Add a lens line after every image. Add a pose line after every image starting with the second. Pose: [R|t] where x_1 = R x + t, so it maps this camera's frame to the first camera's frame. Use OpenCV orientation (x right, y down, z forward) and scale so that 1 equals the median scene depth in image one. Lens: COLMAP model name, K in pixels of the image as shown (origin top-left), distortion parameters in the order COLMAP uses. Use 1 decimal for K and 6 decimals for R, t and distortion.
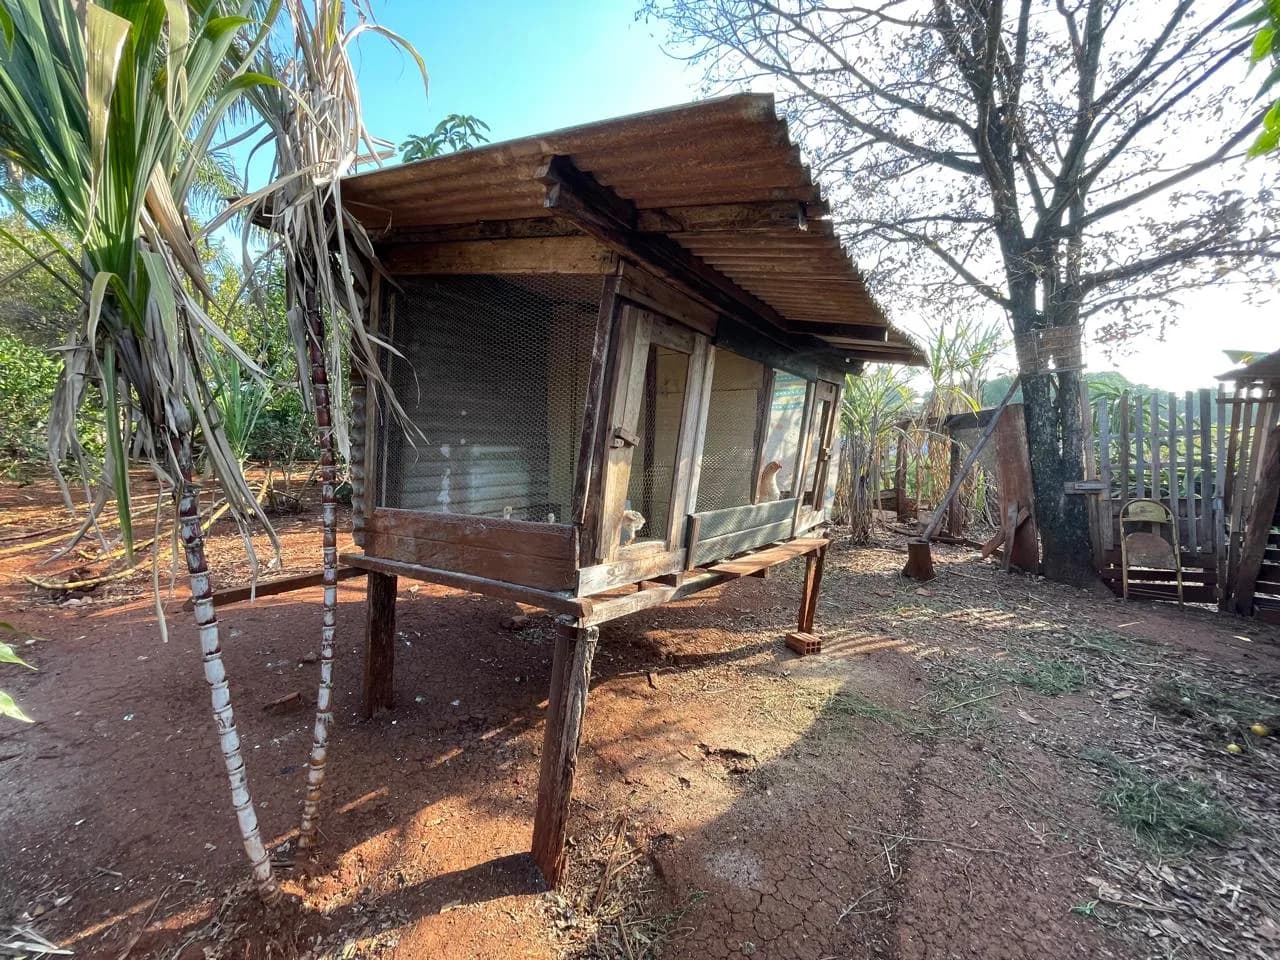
lens RADIAL K [[505.1, 0, 644.1], [0, 505.1, 475.0], [0, 0, 1]] dist [0.001248, 0.000055]
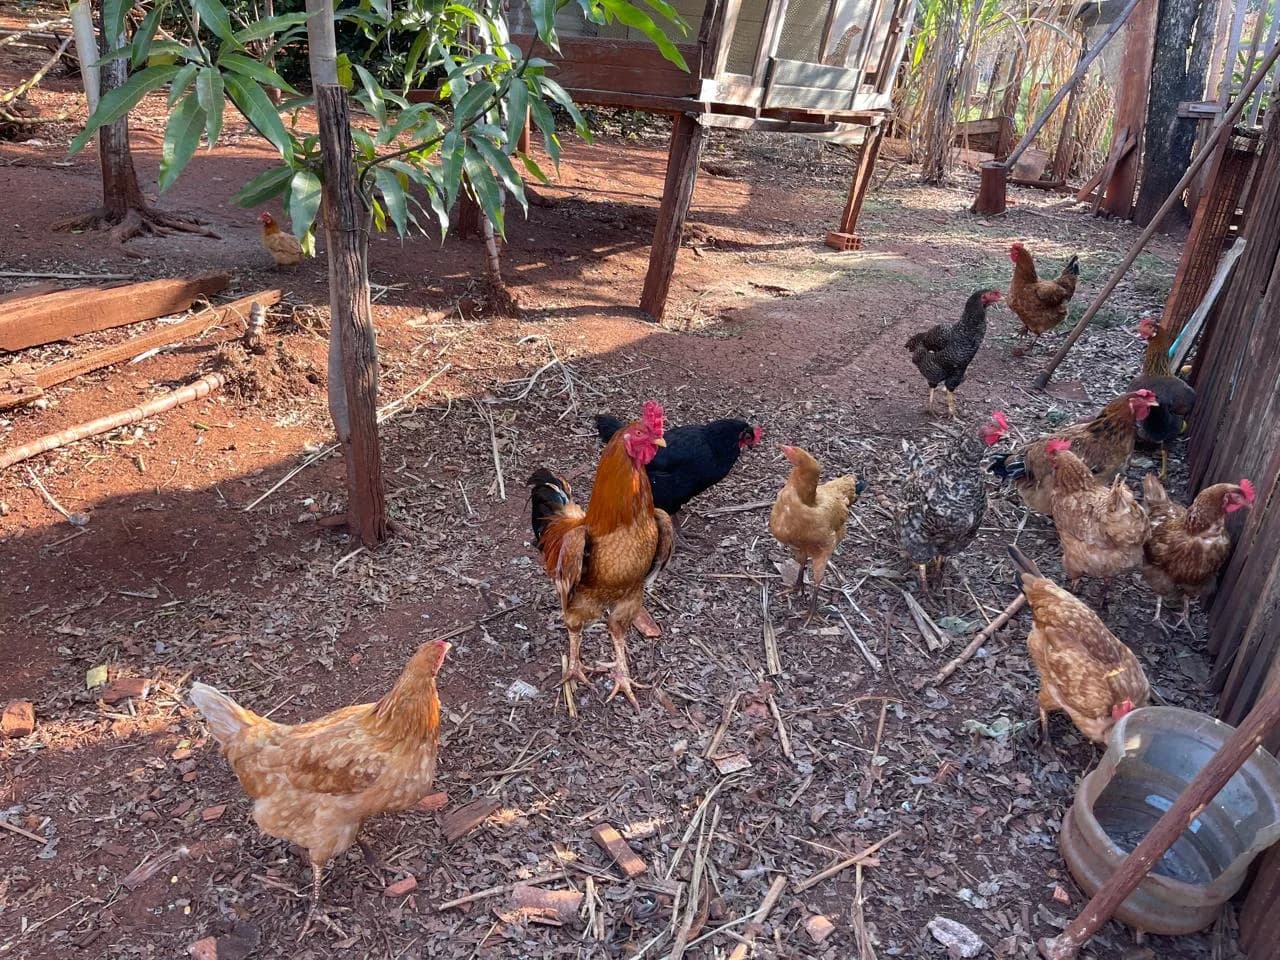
lens RADIAL K [[933.4, 0, 640.0], [0, 933.4, 480.0], [0, 0, 1]] dist [0.042022, -0.083990]
pose [[0.994950, 0.030880, 0.095501, -0.156921], [-0.064035, 0.927985, 0.367075, 0.083968], [-0.077288, -0.371337, 0.925276, -0.549477]]
